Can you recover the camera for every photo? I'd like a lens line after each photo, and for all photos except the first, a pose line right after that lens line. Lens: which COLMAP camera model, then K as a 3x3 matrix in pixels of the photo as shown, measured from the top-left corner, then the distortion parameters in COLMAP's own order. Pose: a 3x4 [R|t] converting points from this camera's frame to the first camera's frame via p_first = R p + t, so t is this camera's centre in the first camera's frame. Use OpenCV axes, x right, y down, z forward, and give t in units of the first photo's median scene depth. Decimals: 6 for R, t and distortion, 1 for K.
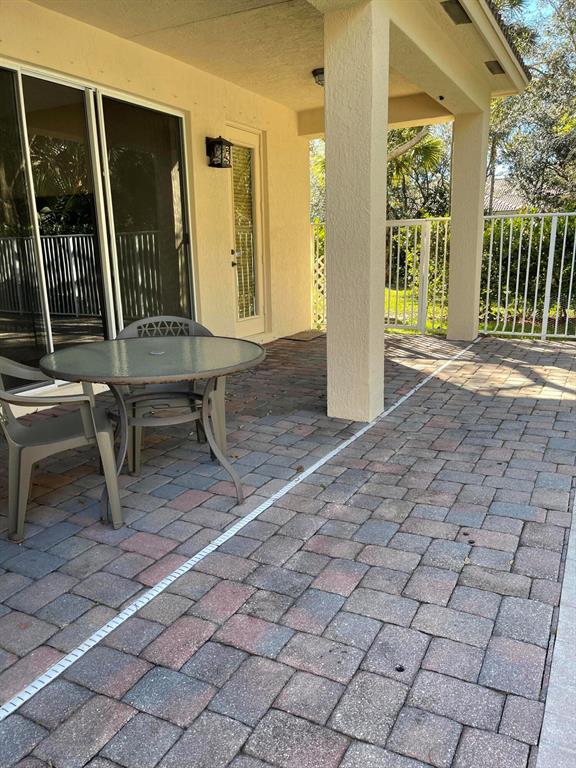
lens RADIAL K [[578.4, 0, 288.0], [0, 578.4, 384.0], [0, 0, 1]] dist [-0.000576, -0.000120]
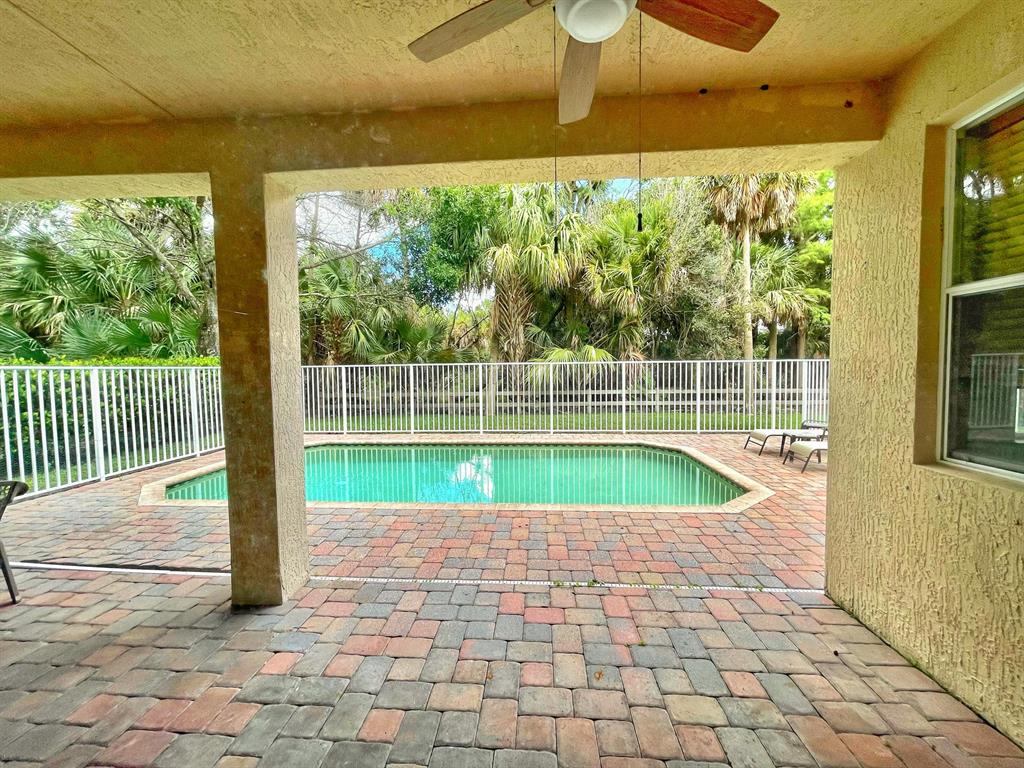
lens RADIAL K [[413.7, 0, 514.4], [0, 413.7, 384.8], [0, 0, 1]] dist [-0.001033, 0.000639]
pose [[-0.410801, -0.022178, 0.911455, -0.893903], [0.221695, 0.967269, 0.123456, -0.370161], [-0.884360, 0.252781, -0.392439, 1.245619]]
